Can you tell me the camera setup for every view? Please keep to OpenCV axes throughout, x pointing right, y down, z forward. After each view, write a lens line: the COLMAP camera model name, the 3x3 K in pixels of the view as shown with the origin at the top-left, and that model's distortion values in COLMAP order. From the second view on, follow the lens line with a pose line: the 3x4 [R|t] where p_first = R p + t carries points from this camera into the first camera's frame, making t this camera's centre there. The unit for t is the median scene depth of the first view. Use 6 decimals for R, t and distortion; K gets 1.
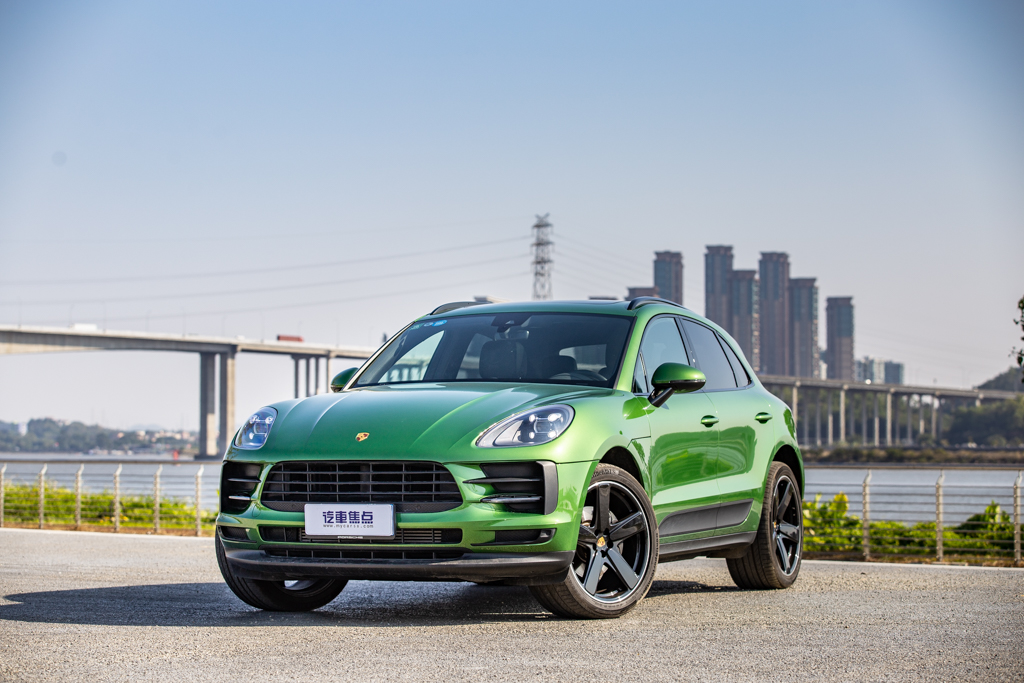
lens RADIAL K [[2534.0, 0, 512.7], [0, 2534.0, 344.2], [0, 0, 1]] dist [0.128413, 0.000000]
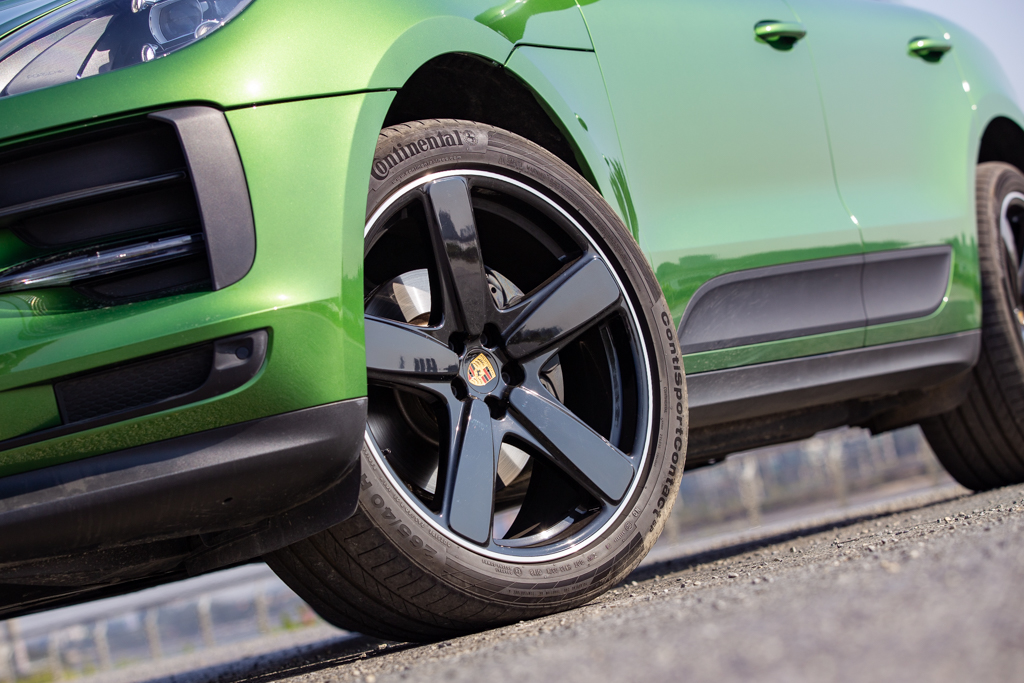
lens RADIAL K [[2762.2, 0, 511.7], [0, 2762.2, 340.4], [0, 0, 1]] dist [-0.059357, 0.000000]
pose [[0.972476, -0.227198, -0.051686, 0.056379], [0.225176, 0.973407, -0.042133, 0.089279], [0.059884, 0.029334, 0.997774, 0.673206]]
